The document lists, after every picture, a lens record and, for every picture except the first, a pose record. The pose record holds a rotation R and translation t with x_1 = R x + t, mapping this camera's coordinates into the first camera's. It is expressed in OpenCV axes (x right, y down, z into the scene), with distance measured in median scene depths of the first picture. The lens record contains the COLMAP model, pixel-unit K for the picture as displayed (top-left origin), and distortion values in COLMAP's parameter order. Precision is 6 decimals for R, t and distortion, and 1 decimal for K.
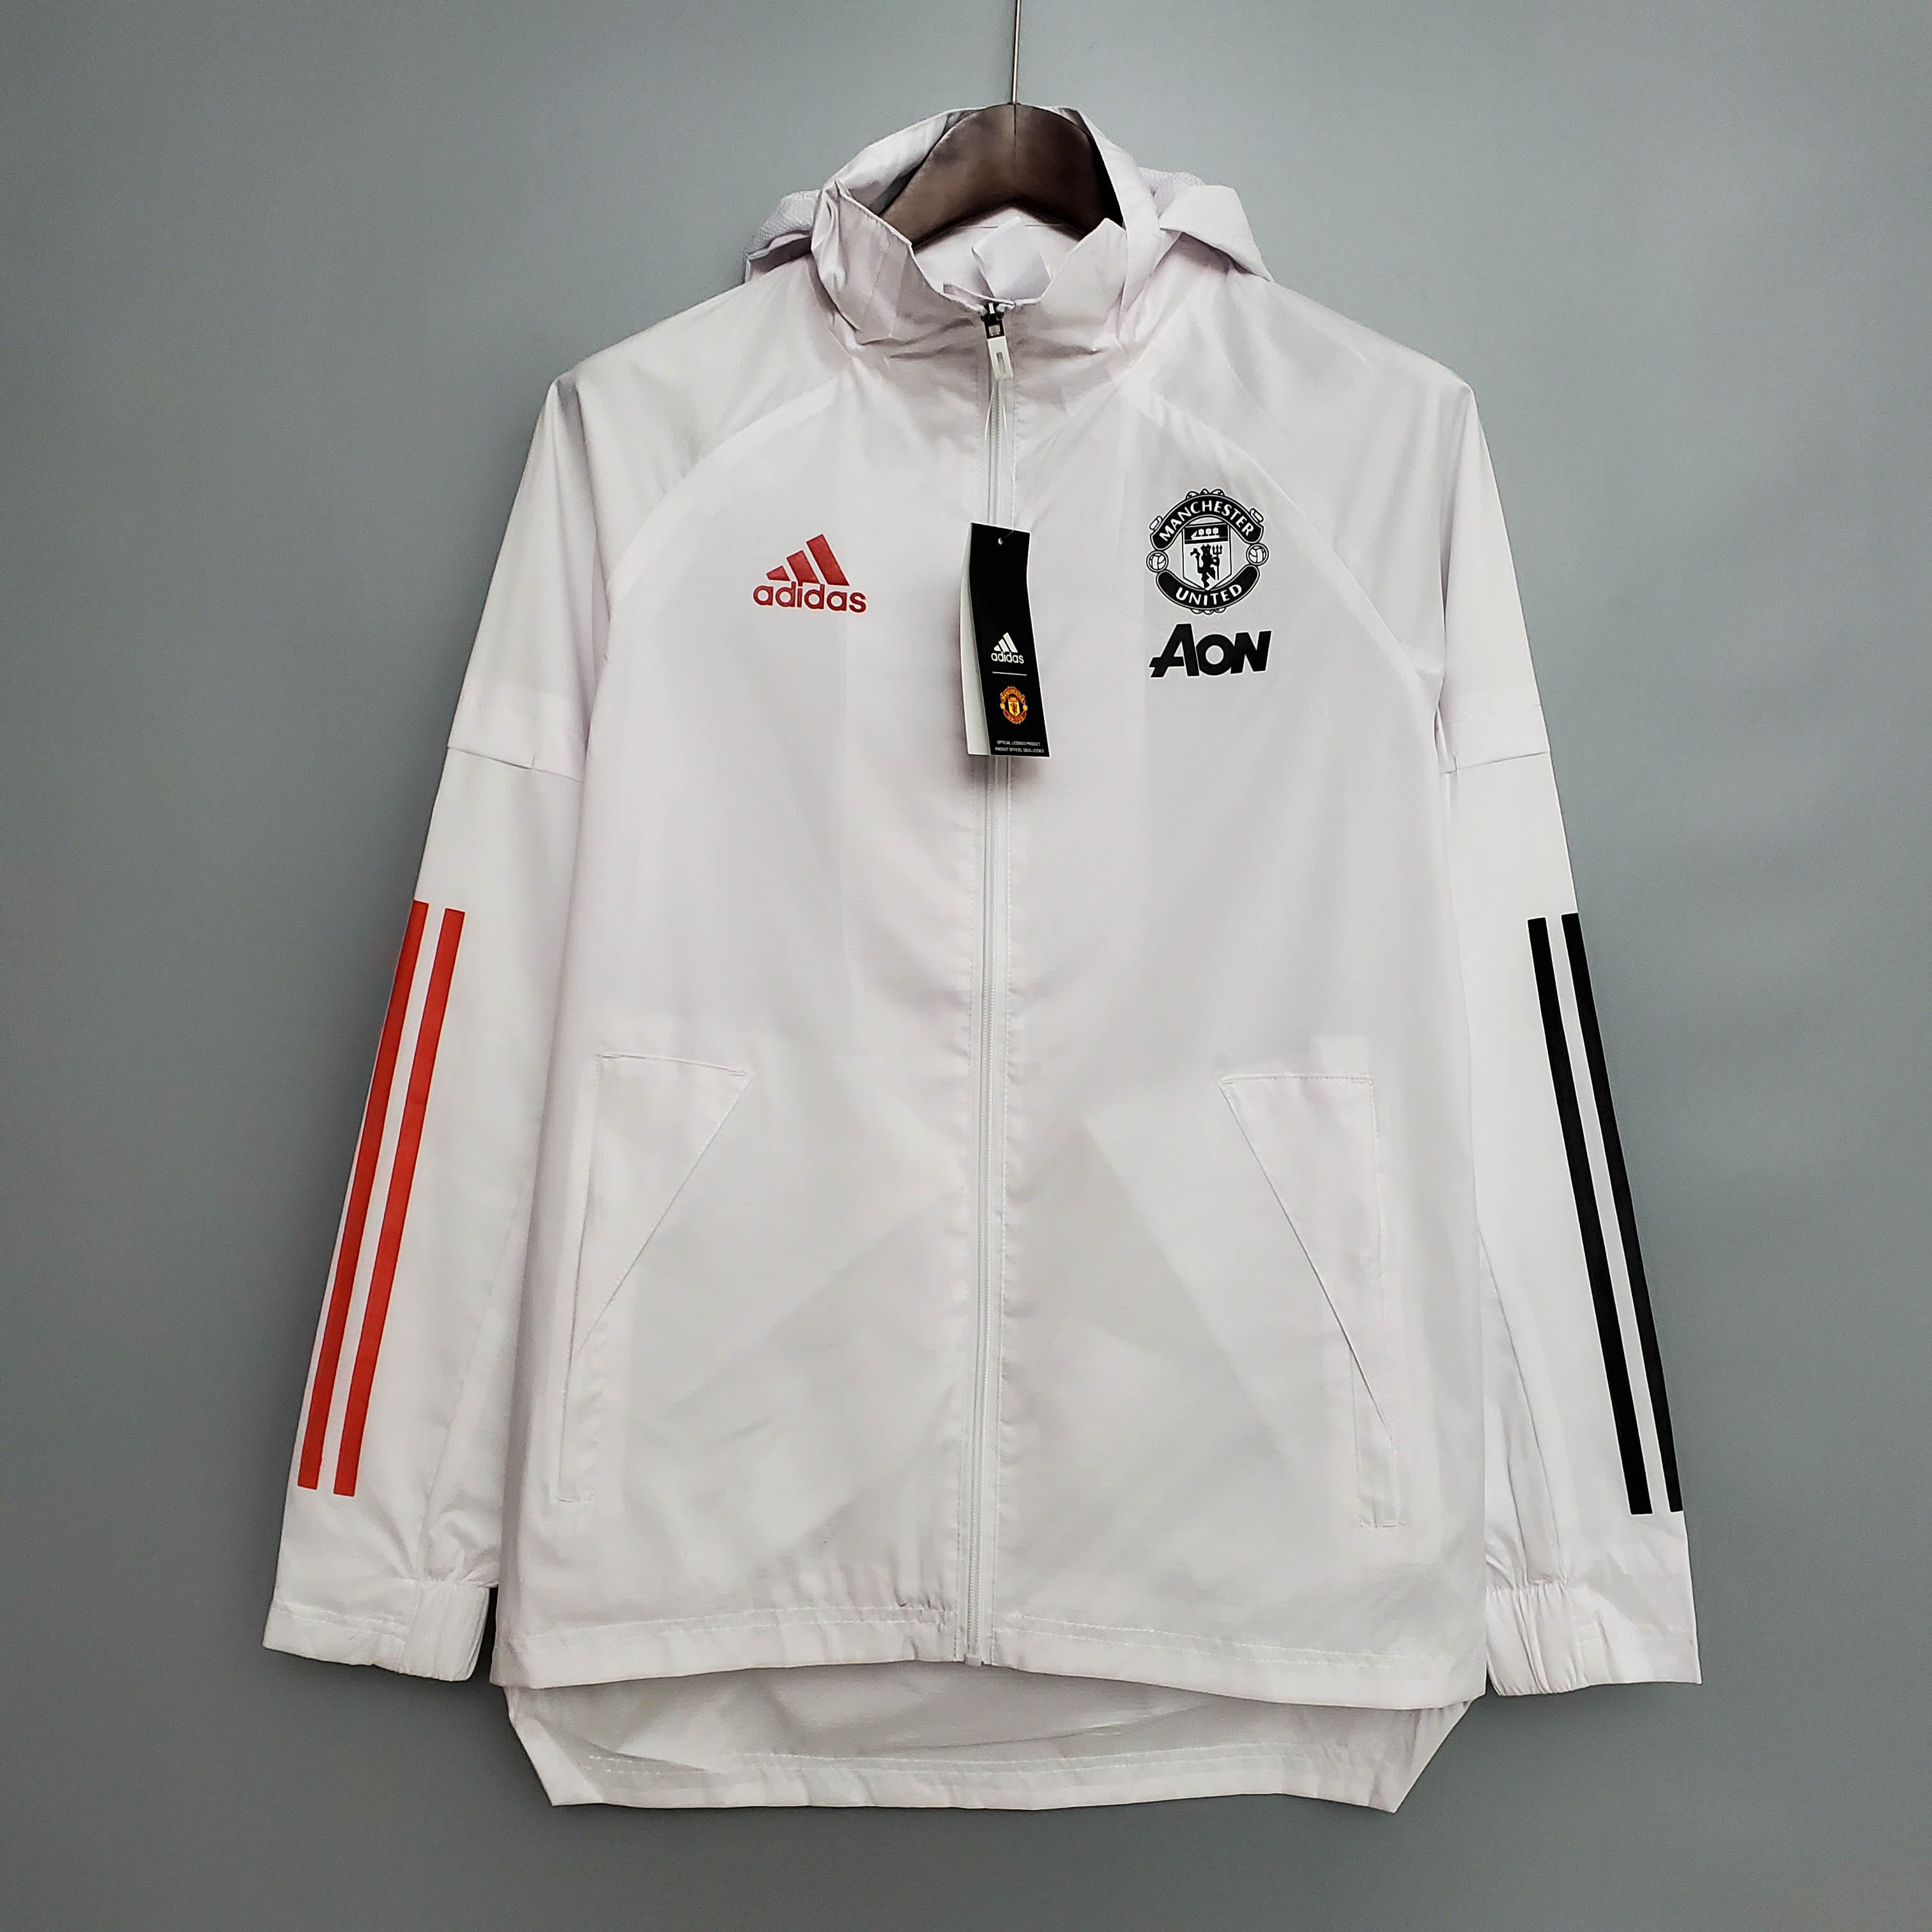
lens RADIAL K [[2112.3, 0, 974.2], [0, 2112.3, 1000.3], [0, 0, 1]] dist [0.250641, -1.022809]
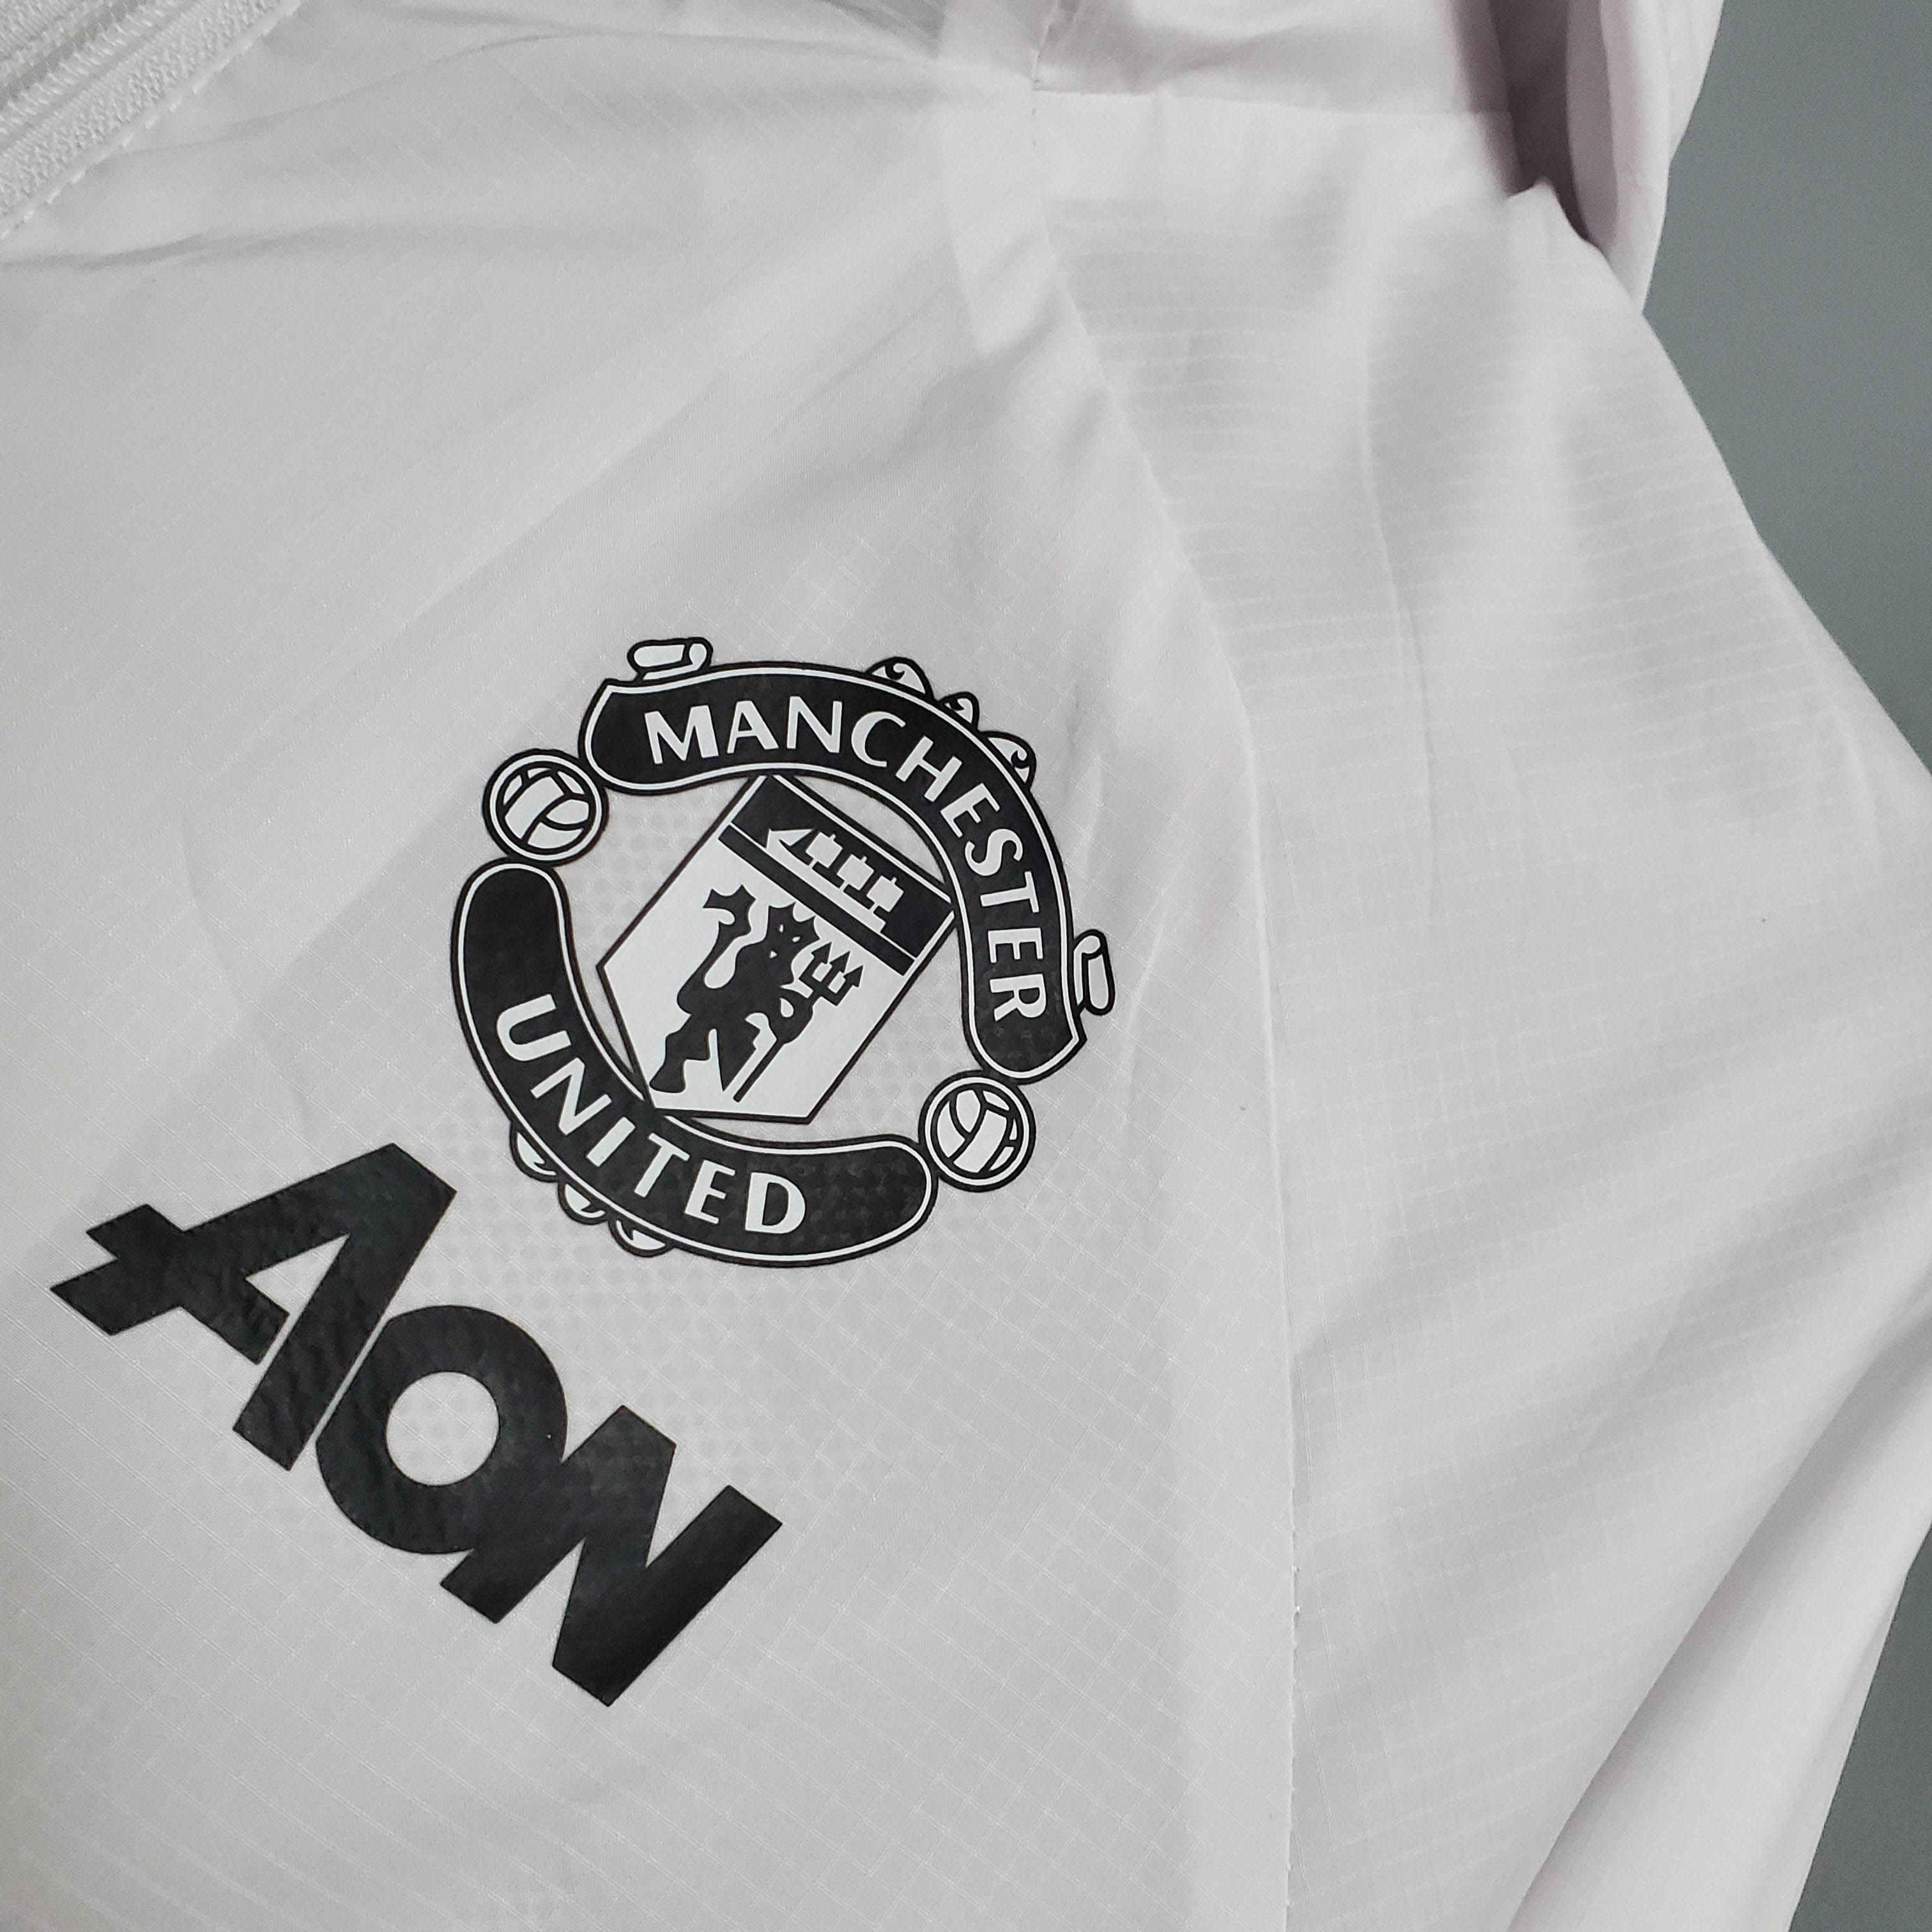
lens RADIAL K [[2074.0, 0, 970.5], [0, 2074.0, 946.4], [0, 0, 1]] dist [0.229460, -0.939541]
pose [[0.741198, 0.654176, 0.150596, 0.093929], [-0.589928, 0.741816, -0.318897, -0.161997], [-0.320329, 0.147525, 0.935749, 0.825820]]
